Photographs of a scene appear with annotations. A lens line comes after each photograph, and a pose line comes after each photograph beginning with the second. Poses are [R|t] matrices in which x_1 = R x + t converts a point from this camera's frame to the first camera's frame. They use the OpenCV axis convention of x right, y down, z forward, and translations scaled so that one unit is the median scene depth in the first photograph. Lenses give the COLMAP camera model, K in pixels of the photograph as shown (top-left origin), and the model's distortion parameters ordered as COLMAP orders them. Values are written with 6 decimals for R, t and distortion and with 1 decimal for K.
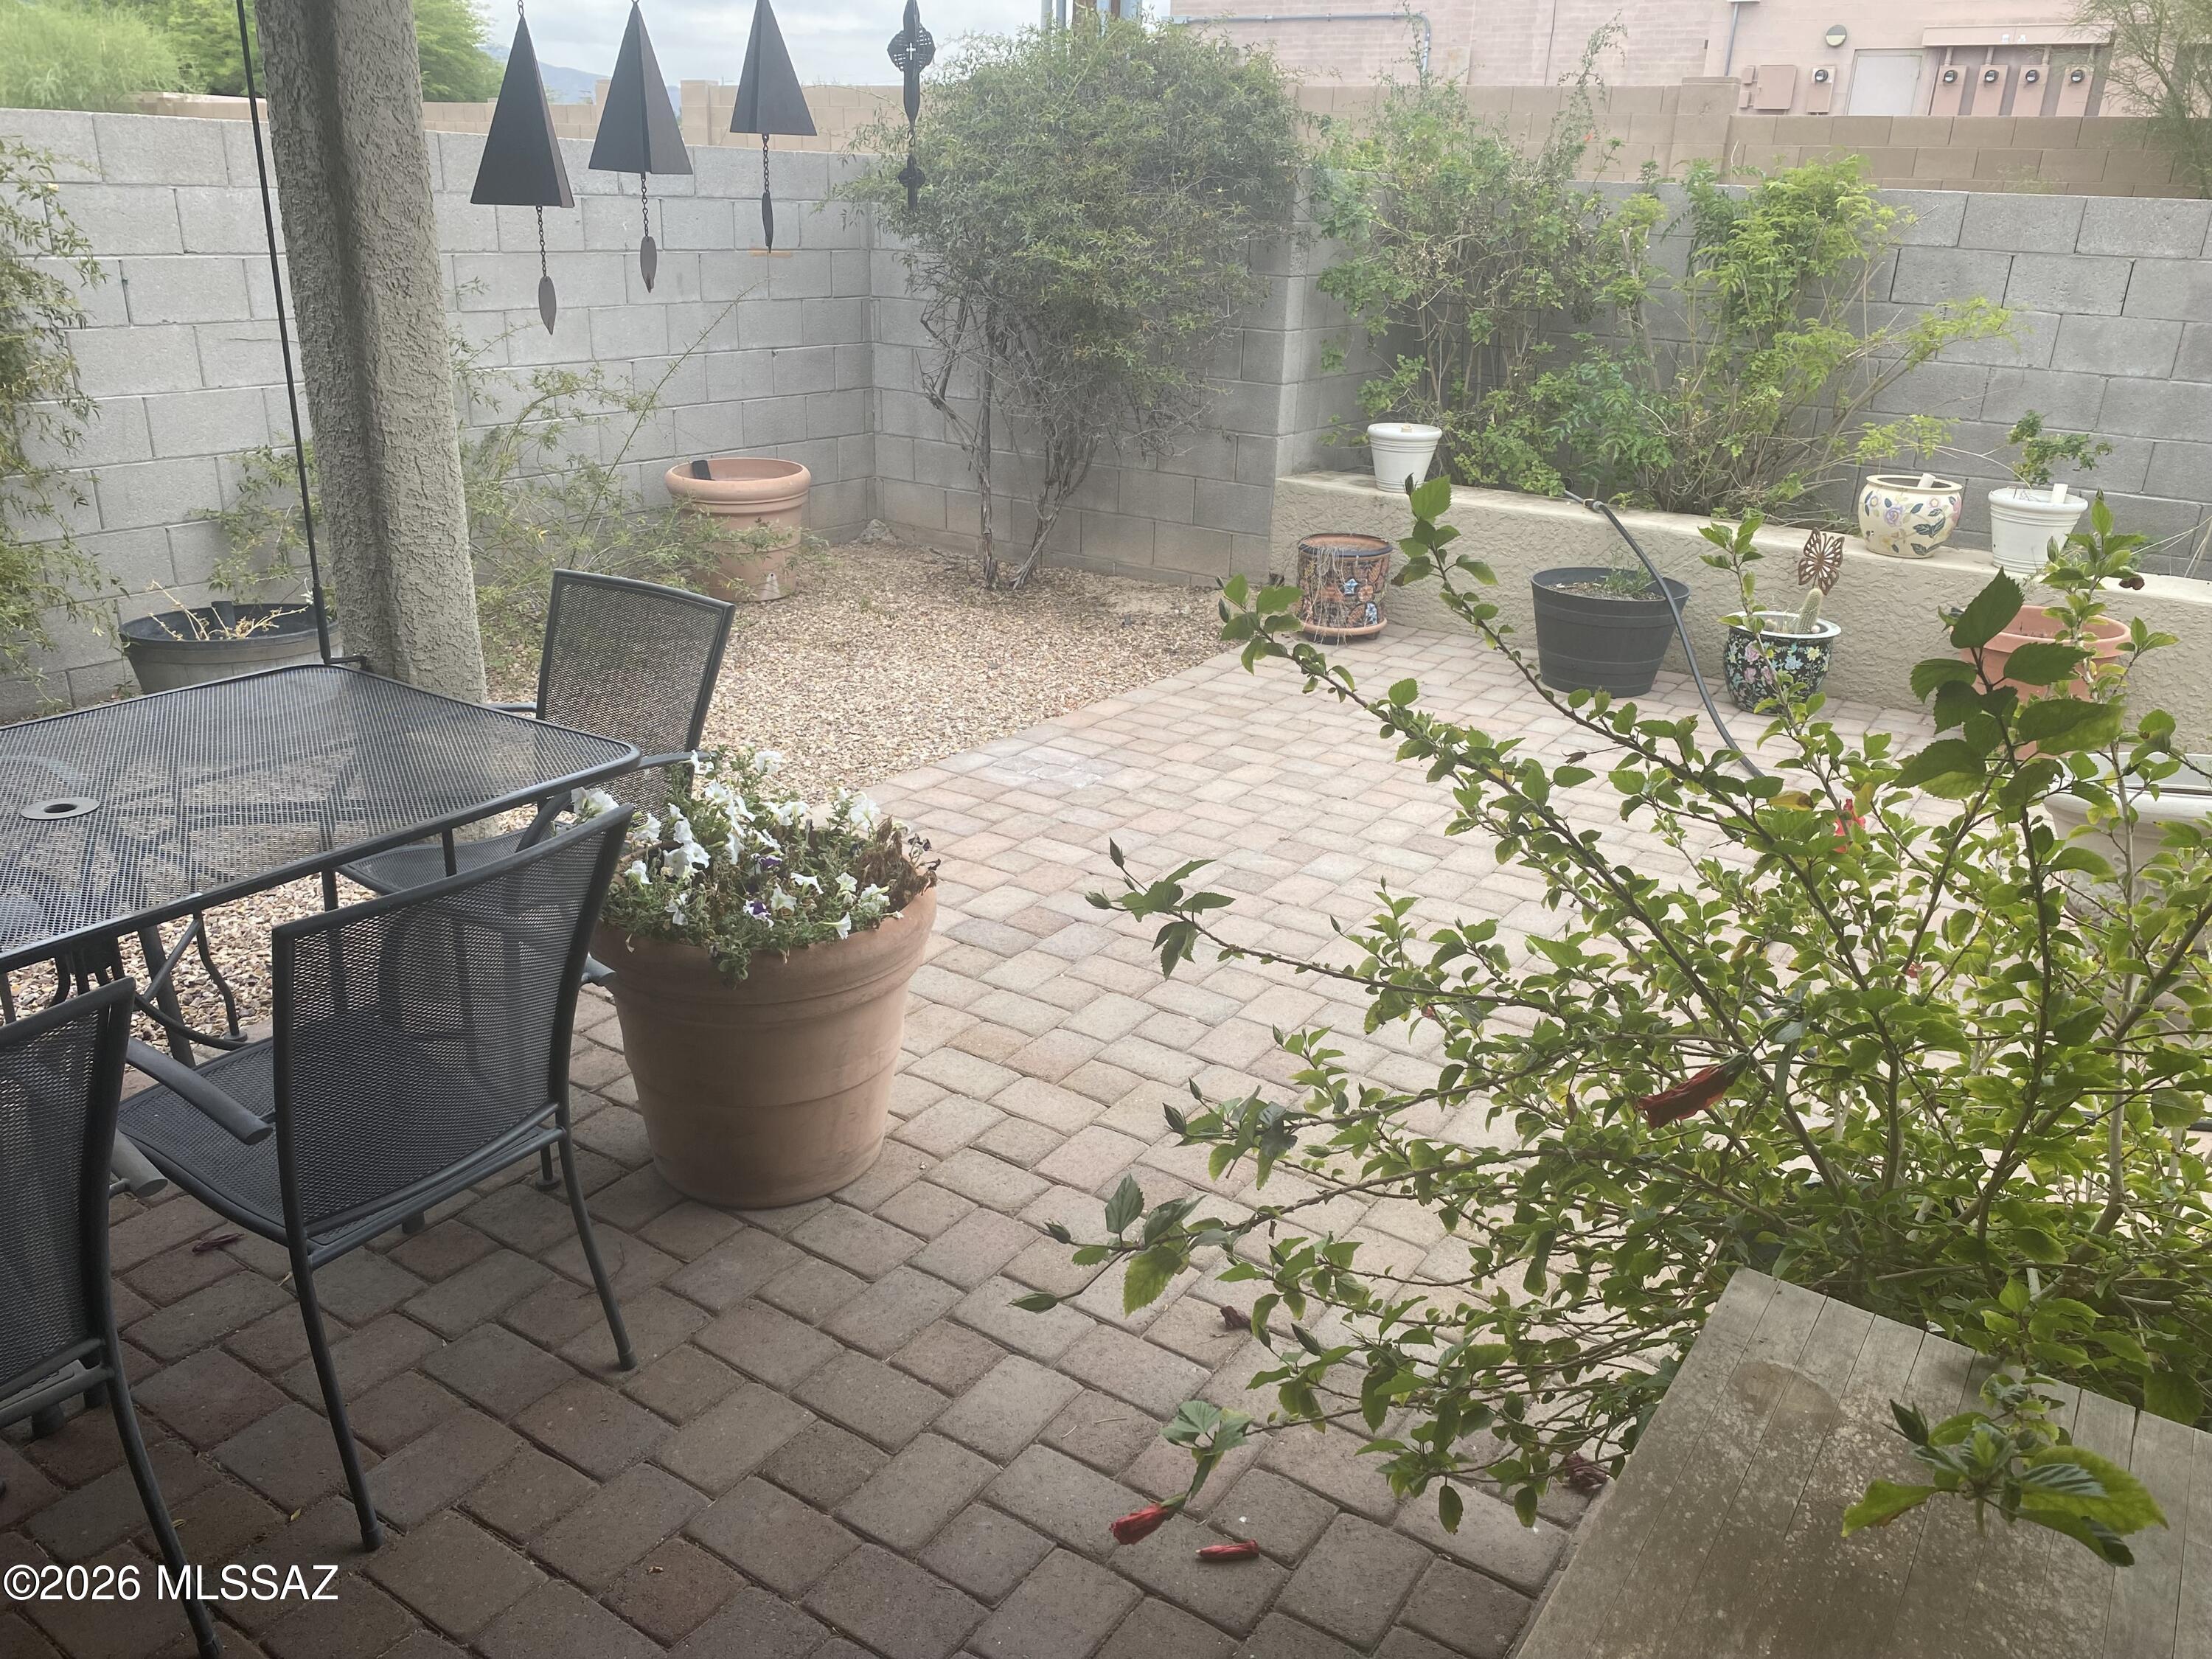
lens RADIAL K [[1703.8, 0, 1106.0], [0, 1703.8, 829.5], [0, 0, 1]] dist [-0.002705, -0.001752]
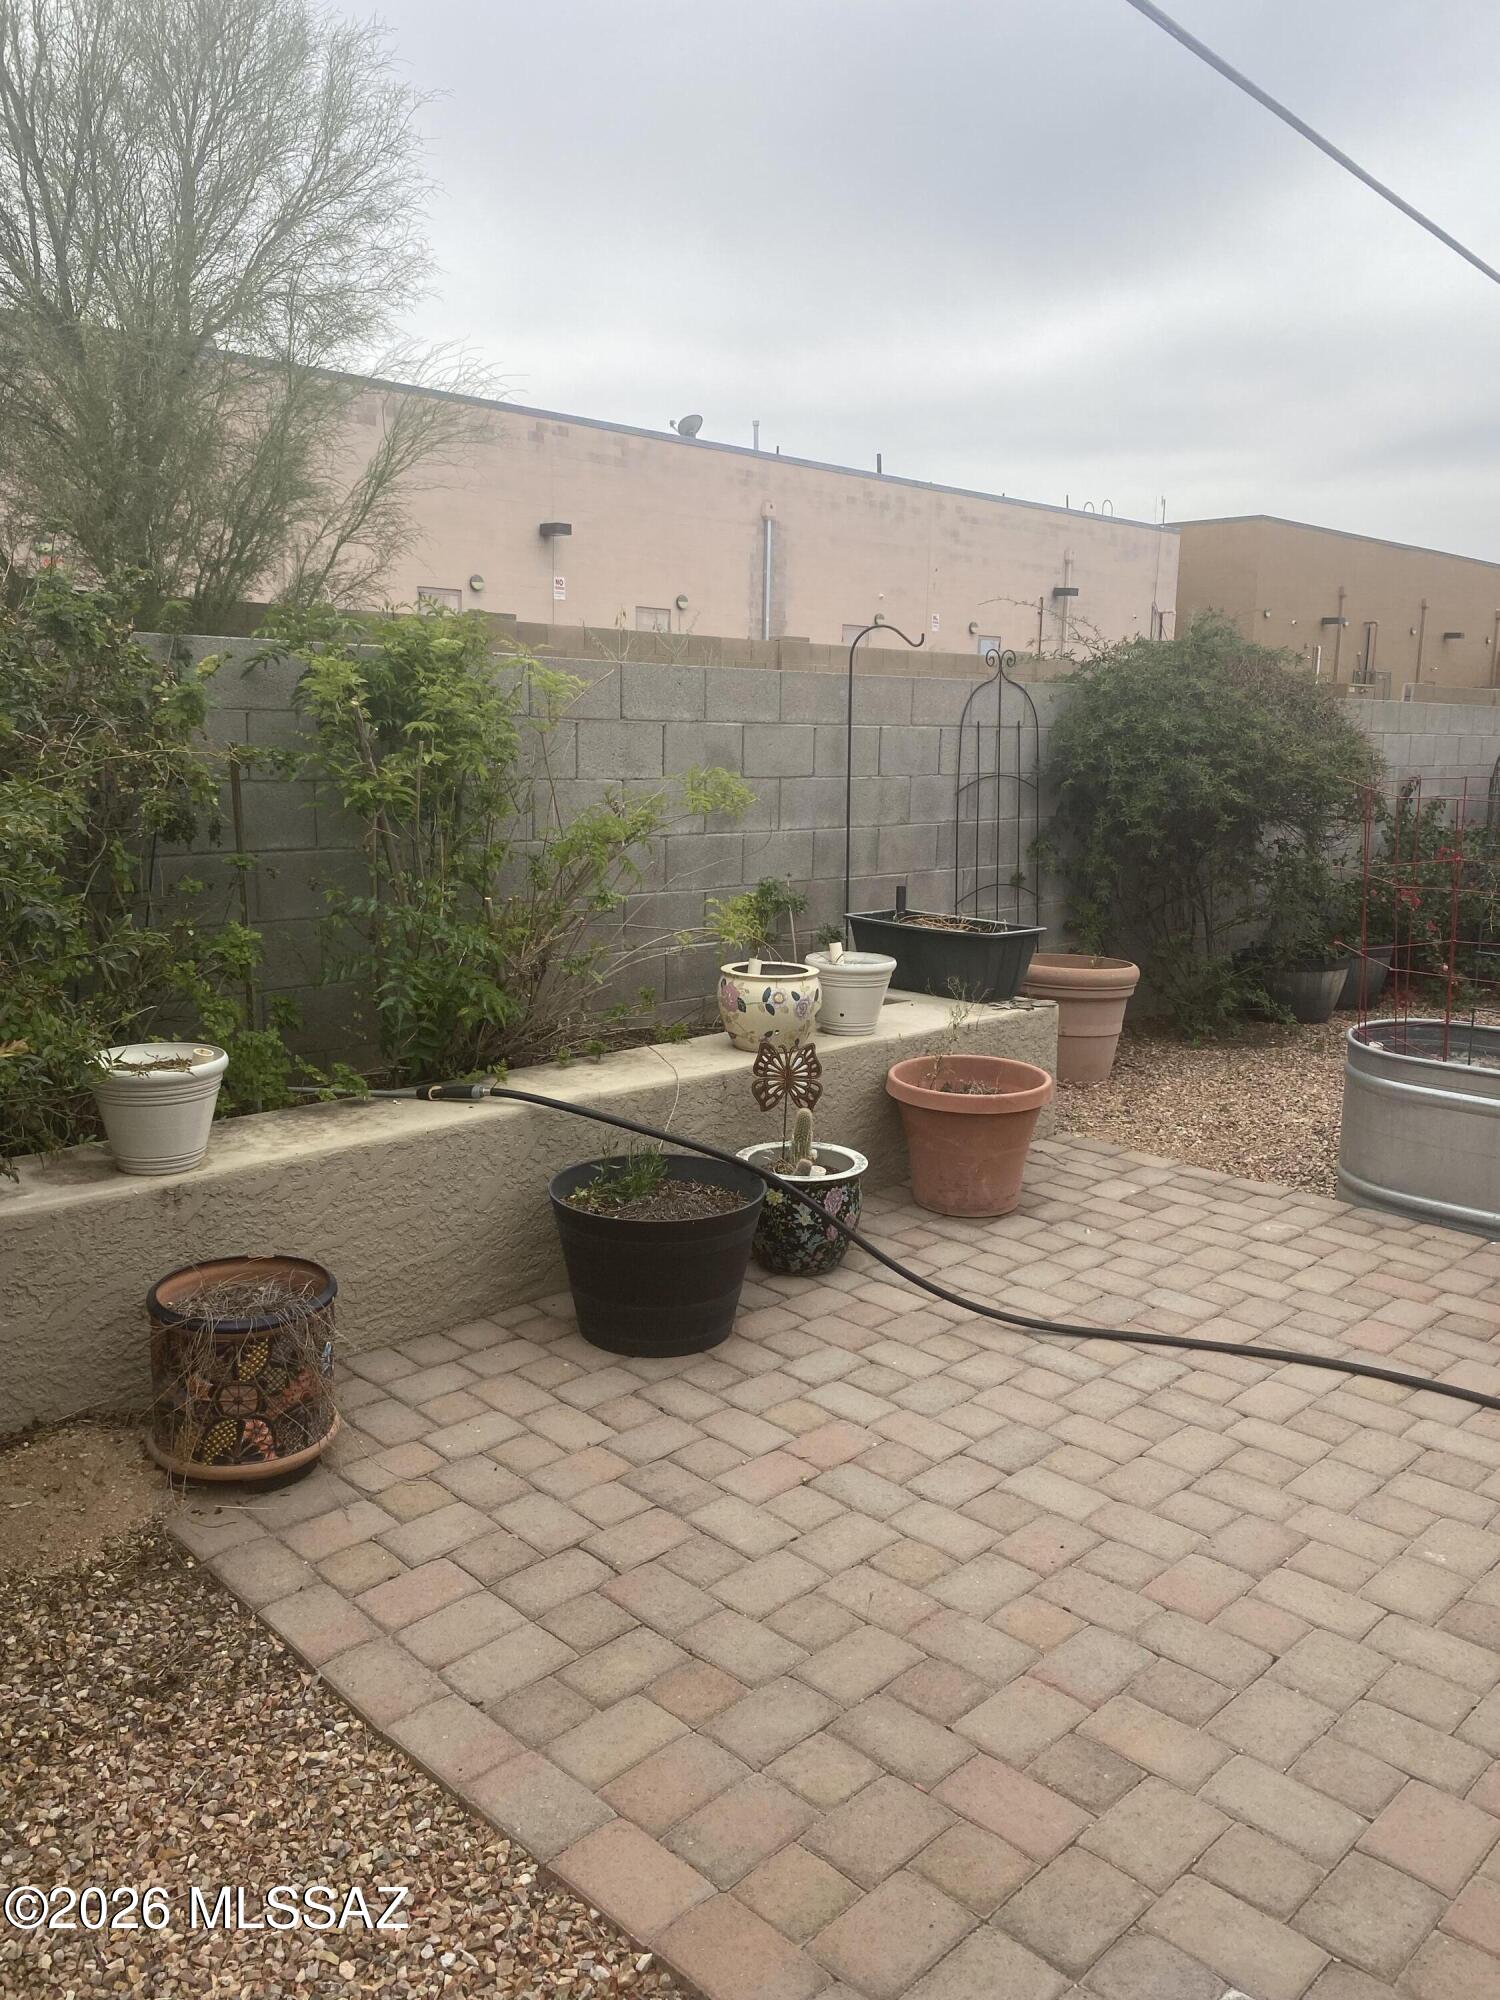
lens RADIAL K [[1540.5, 0, 750.0], [0, 1540.5, 1000.0], [0, 0, 1]] dist [-0.002705, -0.001752]
pose [[0.214081, -0.179410, 0.960199, -0.252493], [0.342247, 0.934455, 0.098294, -0.246182], [-0.914897, 0.307582, 0.261452, 0.742497]]
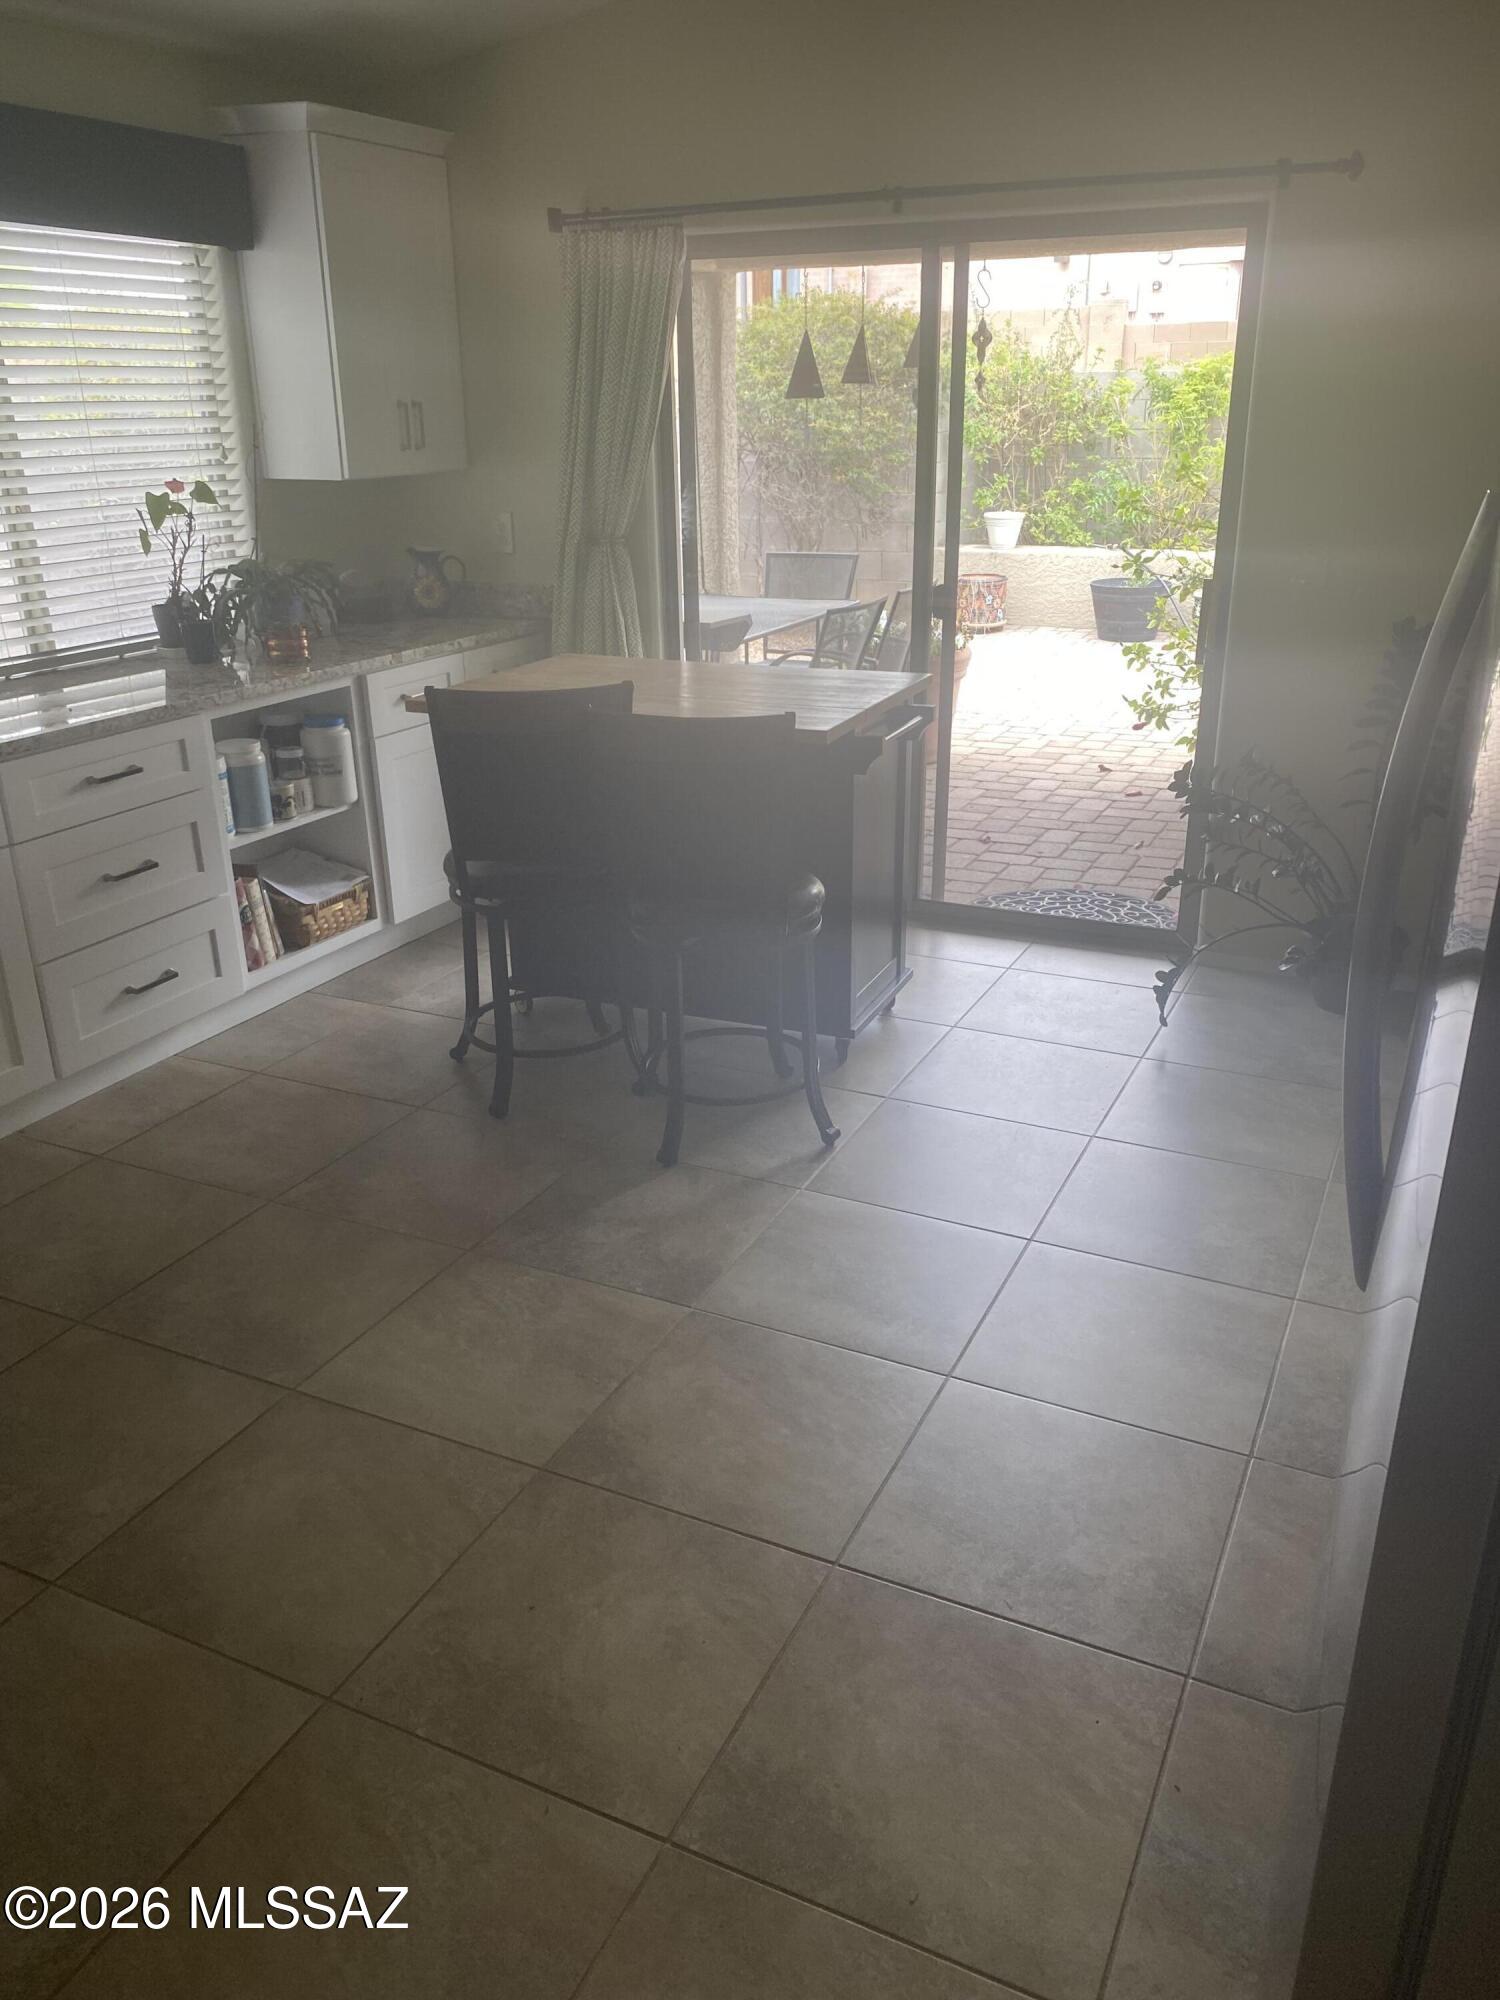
lens RADIAL K [[1540.5, 0, 750.0], [0, 1540.5, 1000.0], [0, 0, 1]] dist [-0.002705, -0.001752]
pose [[0.987789, -0.097661, 0.121391, -0.348797], [0.095833, 0.995180, 0.020817, 0.223070], [-0.122839, -0.008930, 0.992386, -0.606167]]
